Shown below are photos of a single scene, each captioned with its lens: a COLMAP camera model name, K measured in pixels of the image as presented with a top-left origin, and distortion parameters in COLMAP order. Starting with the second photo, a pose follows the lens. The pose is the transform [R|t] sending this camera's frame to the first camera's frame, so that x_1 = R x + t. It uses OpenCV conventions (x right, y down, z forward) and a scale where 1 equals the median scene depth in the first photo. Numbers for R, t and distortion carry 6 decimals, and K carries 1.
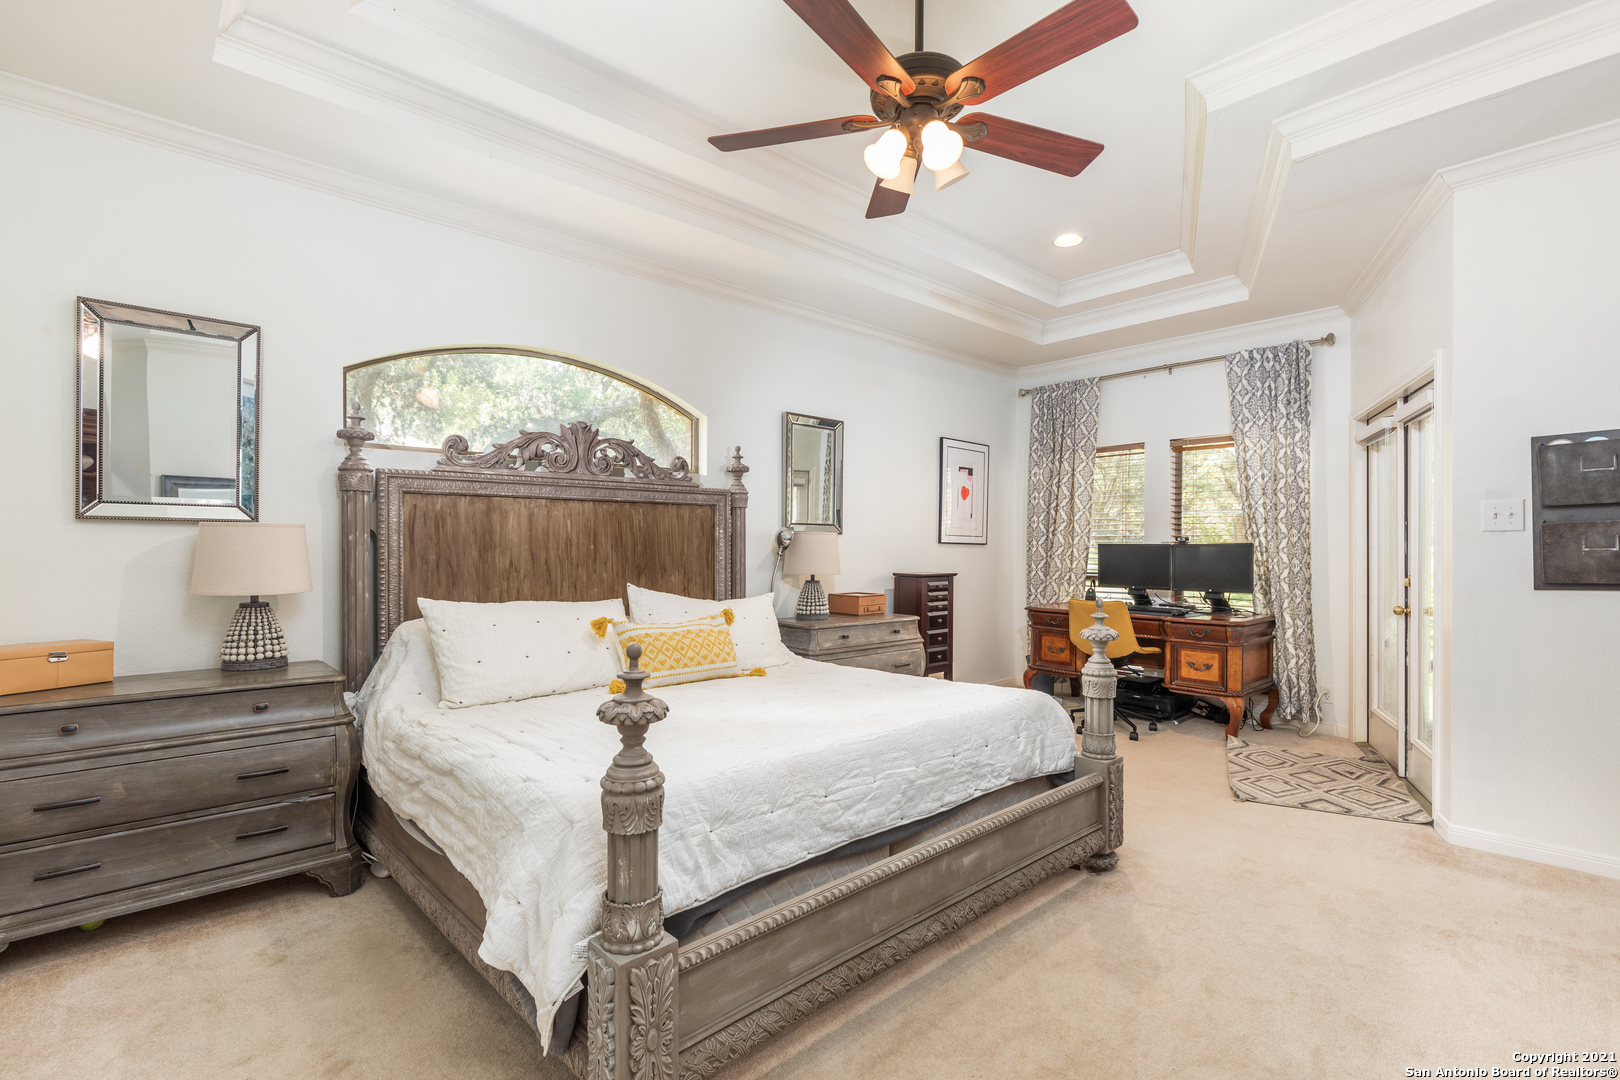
lens RADIAL K [[758.6, 0, 806.9], [0, 758.6, 543.3], [0, 0, 1]] dist [-0.000907, 0.001267]
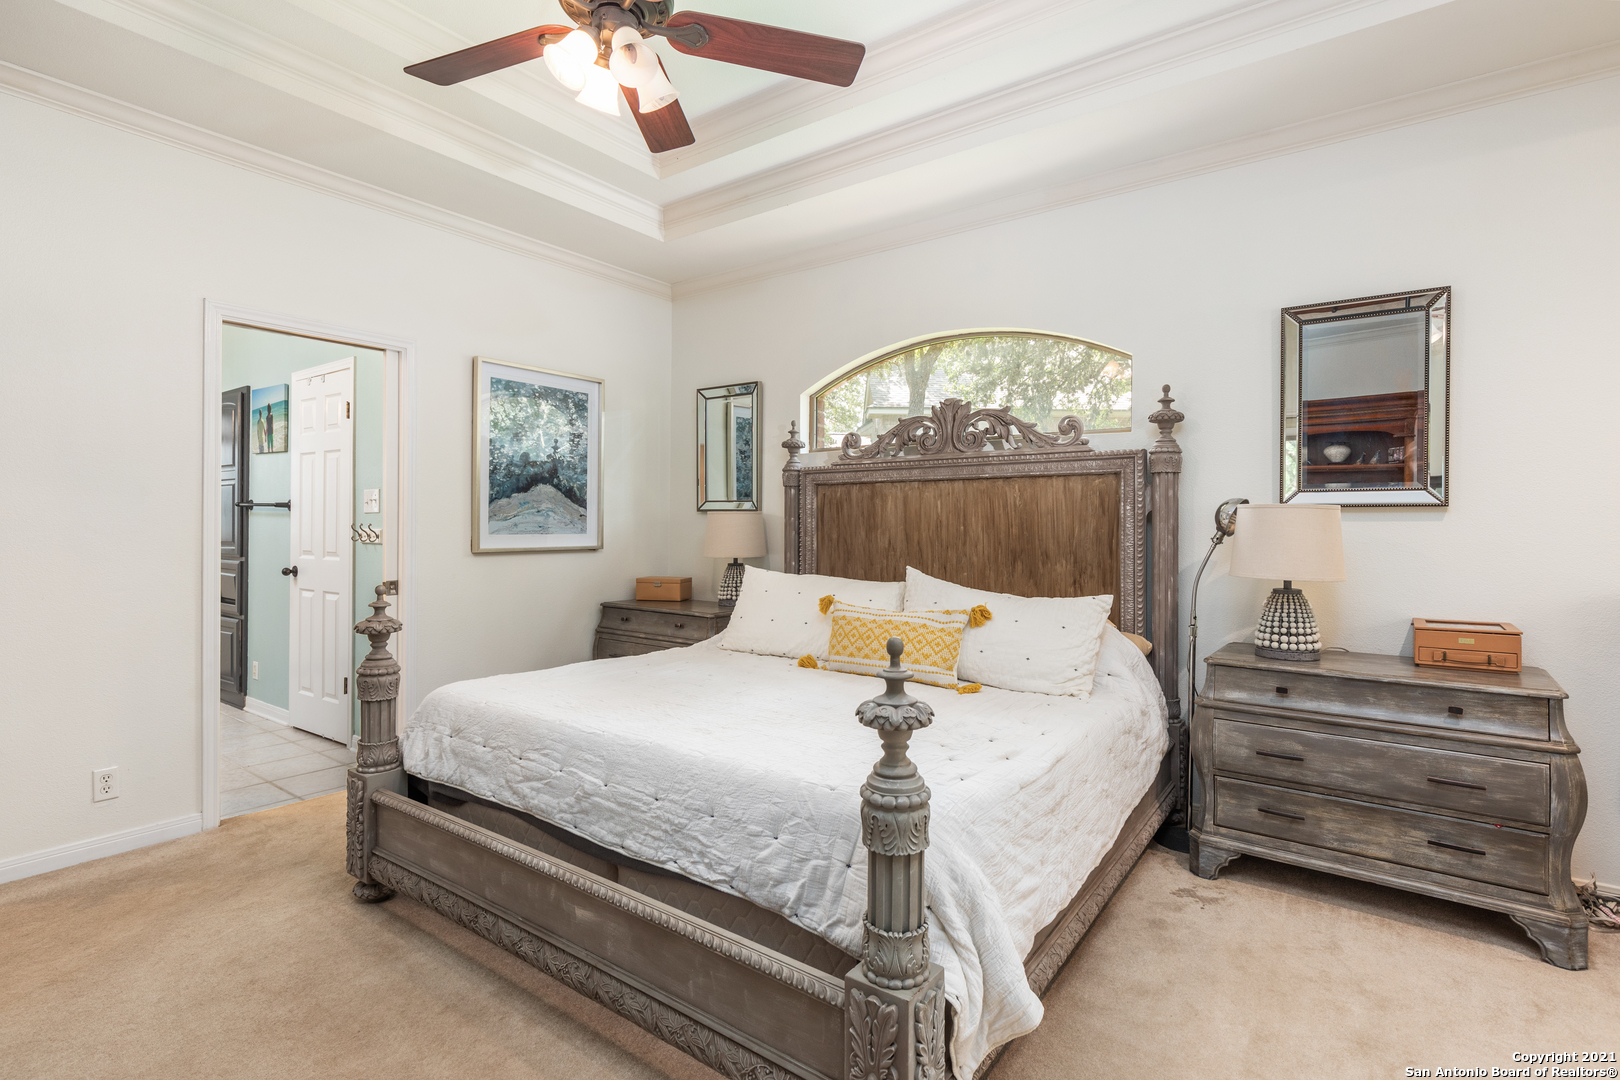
lens RADIAL K [[758.6, 0, 807.0], [0, 758.6, 527.0], [0, 0, 1]] dist [-0.000907, 0.001267]
pose [[0.204172, -0.000103, -0.978935, 0.633980], [-0.001000, 0.999999, -0.000313, 0.003765], [0.978935, 0.001043, 0.204172, 0.645777]]
